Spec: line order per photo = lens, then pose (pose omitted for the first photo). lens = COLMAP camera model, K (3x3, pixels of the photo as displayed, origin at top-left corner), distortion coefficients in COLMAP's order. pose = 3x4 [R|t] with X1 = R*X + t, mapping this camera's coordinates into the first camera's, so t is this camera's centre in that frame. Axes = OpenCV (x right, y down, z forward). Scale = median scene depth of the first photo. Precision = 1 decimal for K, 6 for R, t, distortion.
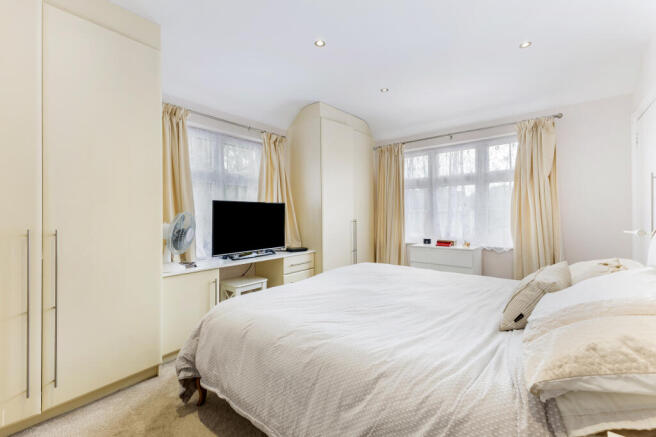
lens RADIAL K [[277.6, 0, 327.7], [0, 277.6, 215.5], [0, 0, 1]] dist [-0.001053, -0.000031]
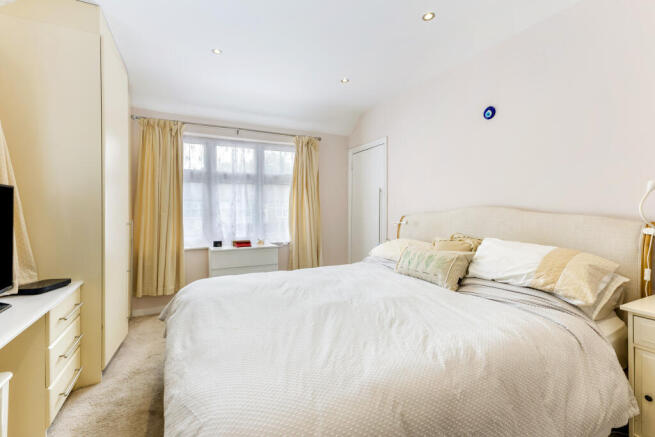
lens RADIAL K [[285.1, 0, 327.0], [0, 285.1, 210.8], [0, 0, 1]] dist [0.000720, 0.000047]
pose [[0.422647, 0.006780, 0.906269, -0.312181], [0.003782, 0.999950, -0.009244, -0.001042], [-0.906287, 0.007335, 0.422600, 0.310505]]
